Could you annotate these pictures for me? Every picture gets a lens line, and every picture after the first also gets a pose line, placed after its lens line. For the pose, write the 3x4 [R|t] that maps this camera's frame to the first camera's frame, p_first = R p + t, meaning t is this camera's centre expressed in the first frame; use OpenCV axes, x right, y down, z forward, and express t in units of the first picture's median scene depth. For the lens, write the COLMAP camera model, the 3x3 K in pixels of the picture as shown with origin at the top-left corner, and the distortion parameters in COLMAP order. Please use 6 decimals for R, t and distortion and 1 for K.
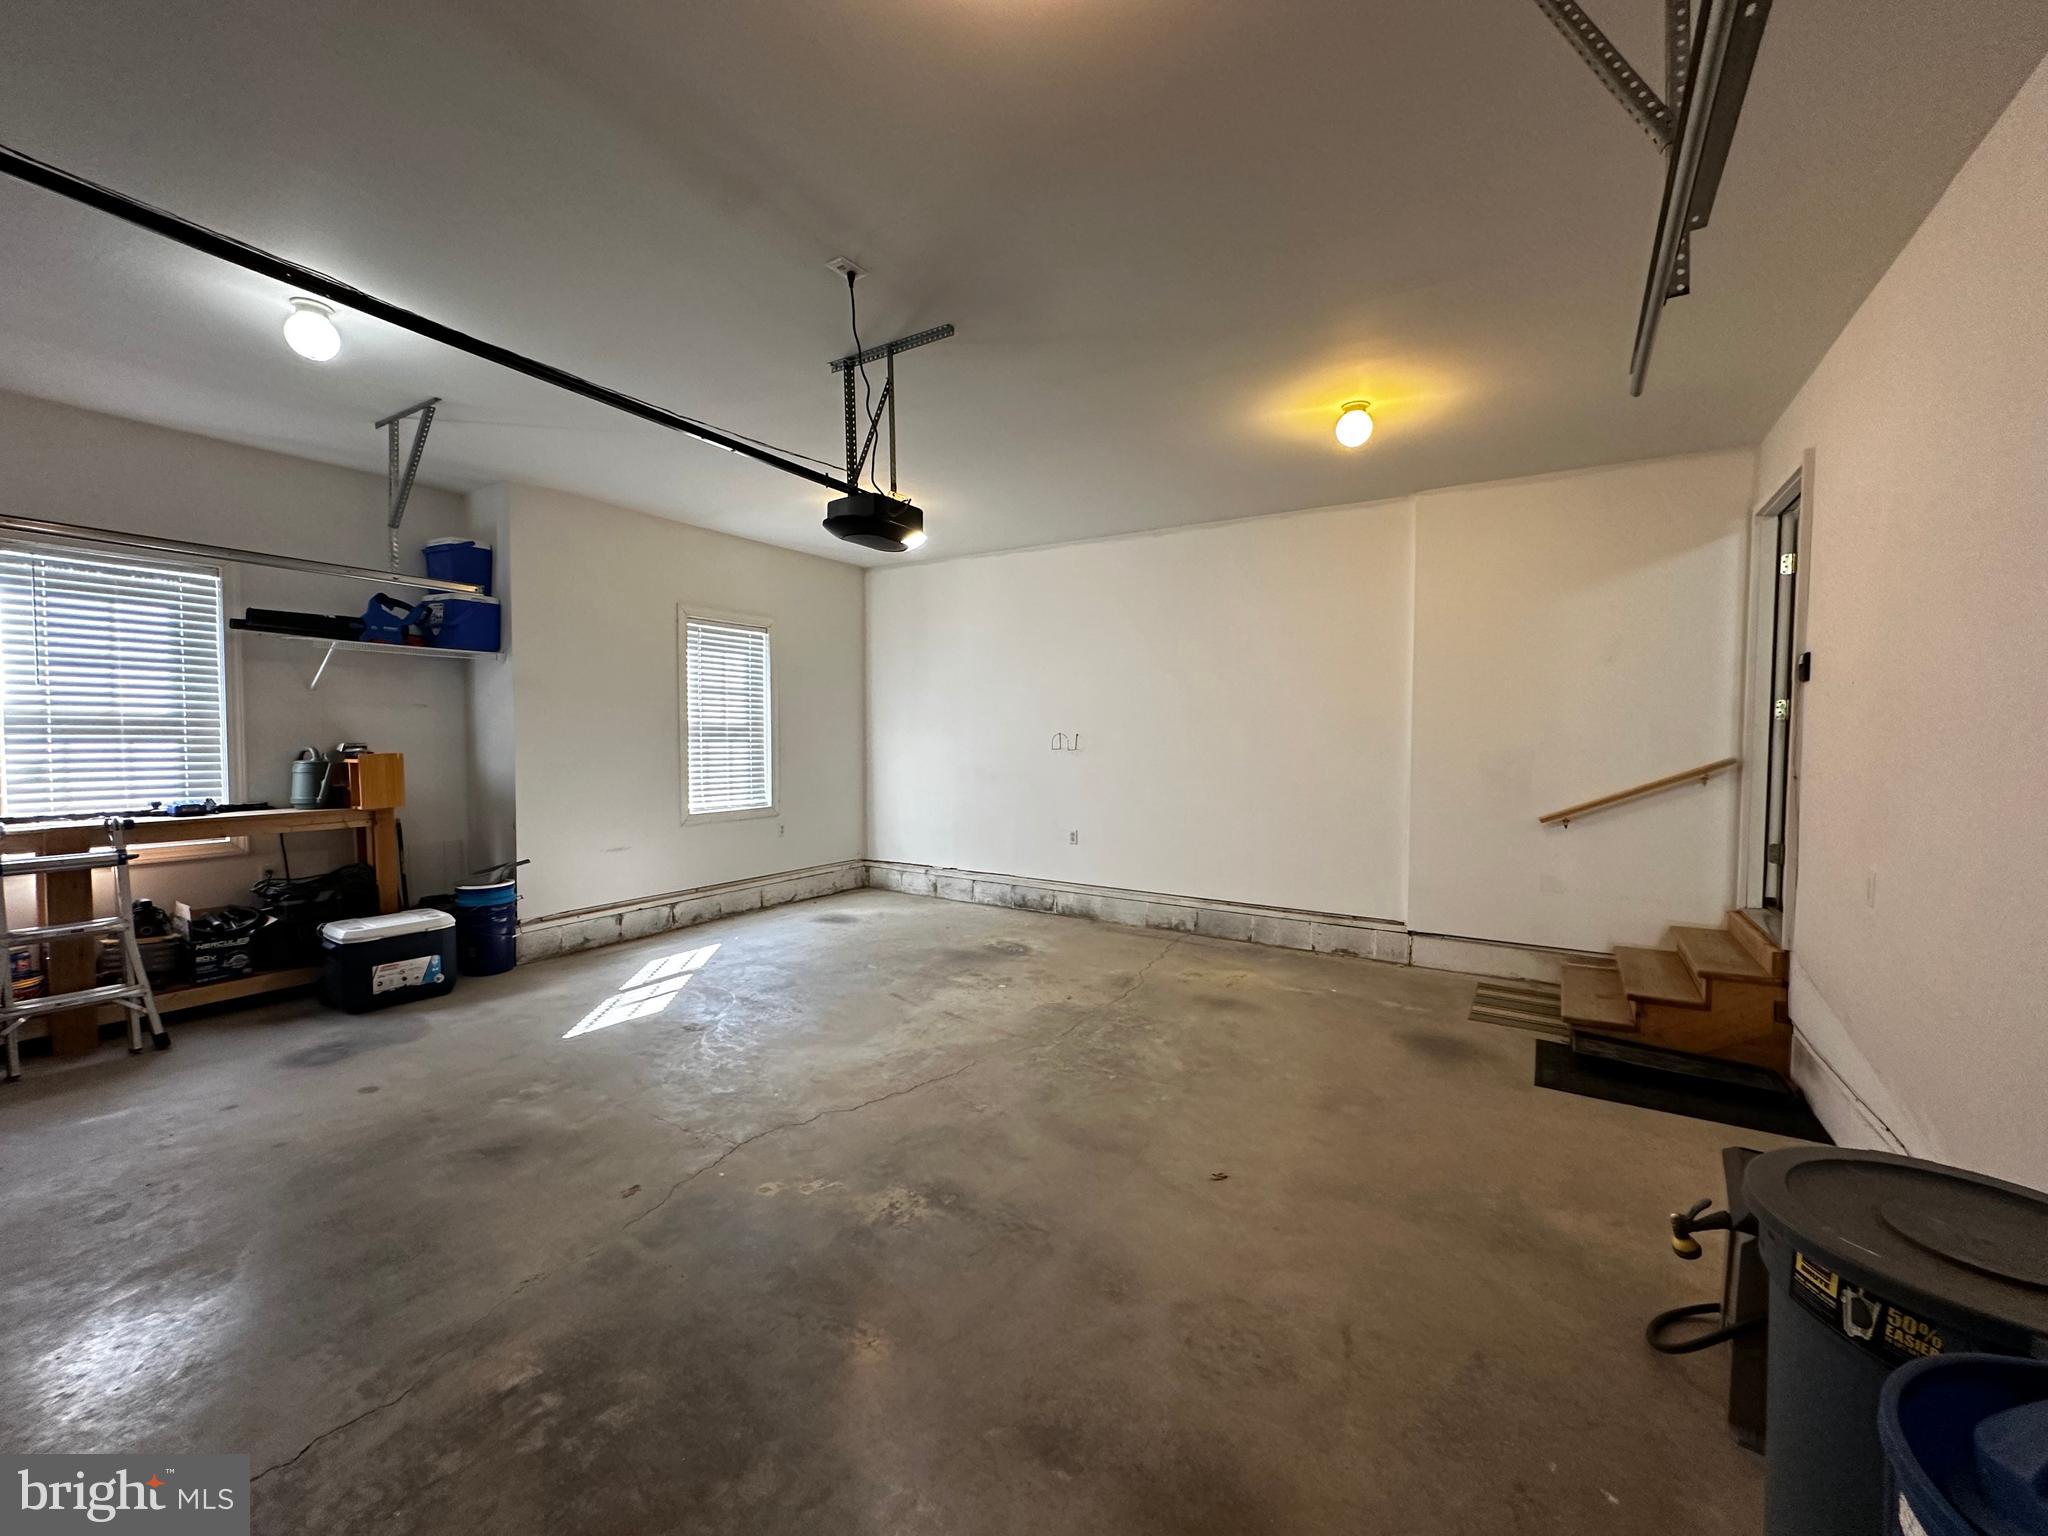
lens RADIAL K [[814.1, 0, 1024.0], [0, 814.1, 768.0], [0, 0, 1]] dist [-0.002978, 0.000100]
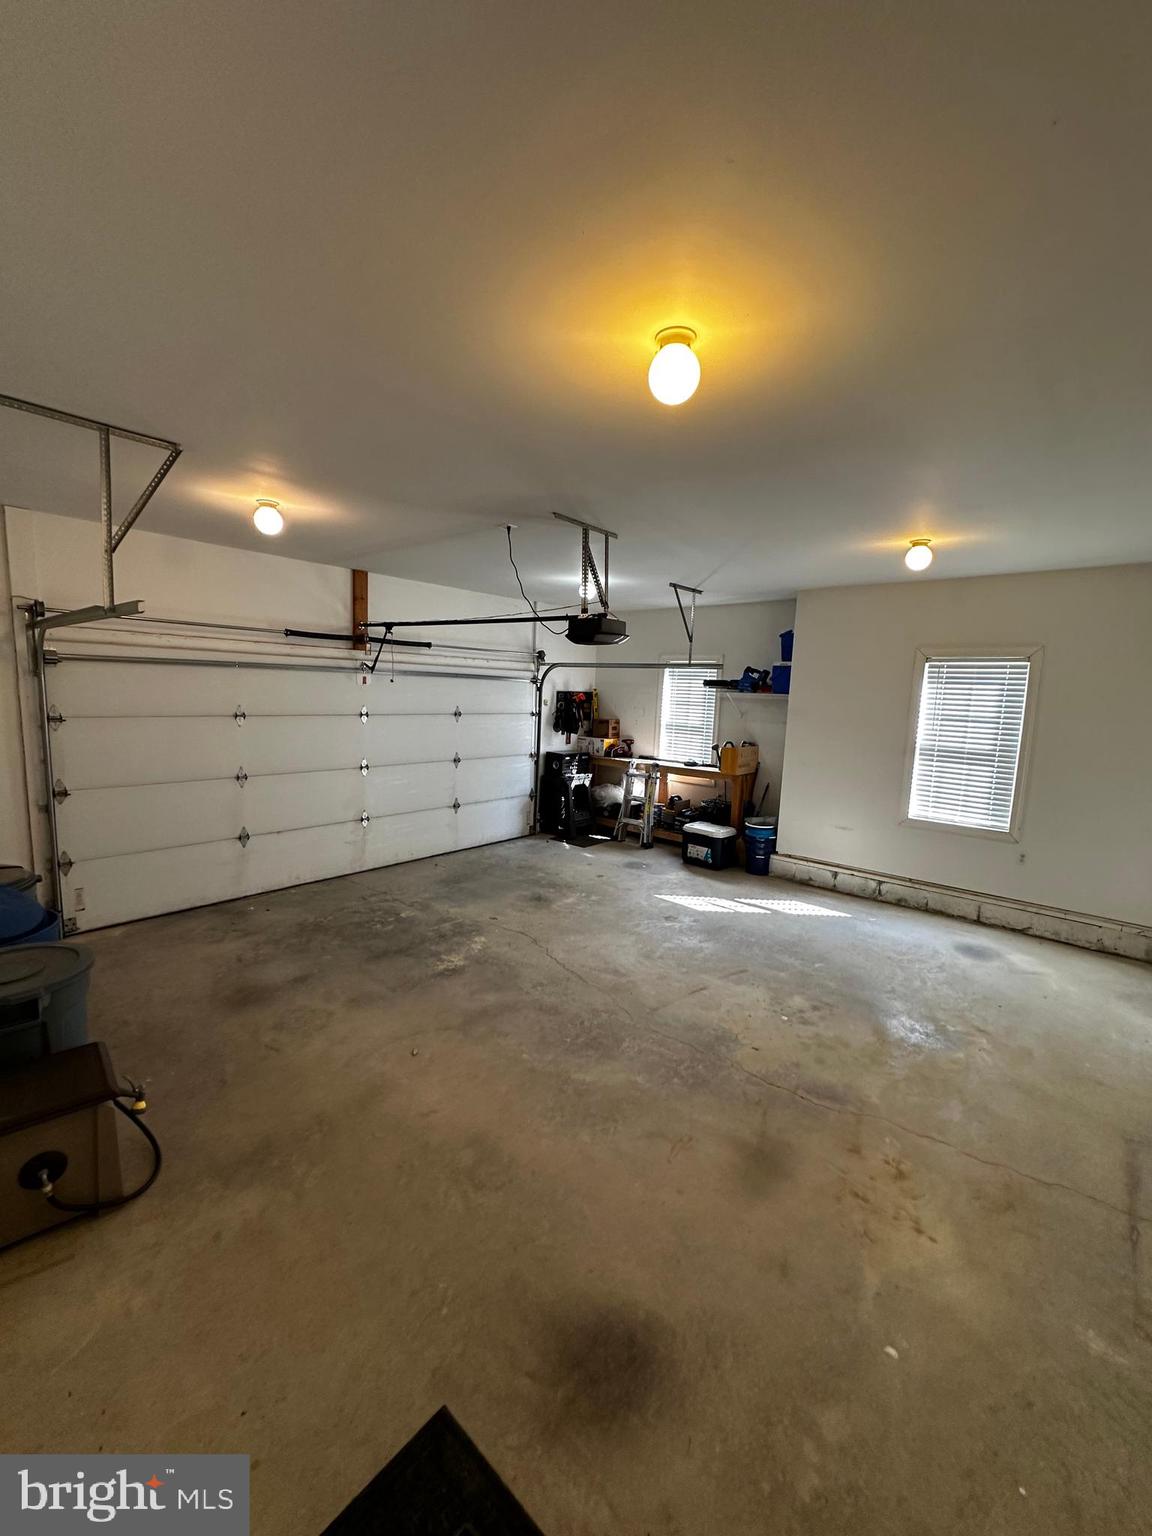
lens RADIAL K [[610.5, 0, 576.0], [0, 610.5, 768.0], [0, 0, 1]] dist [-0.002978, 0.000100]
pose [[-0.151504, 0.114870, -0.981759, 0.786897], [-0.076278, 0.988904, 0.127477, -0.135648], [0.985509, 0.094200, -0.141061, 0.862367]]
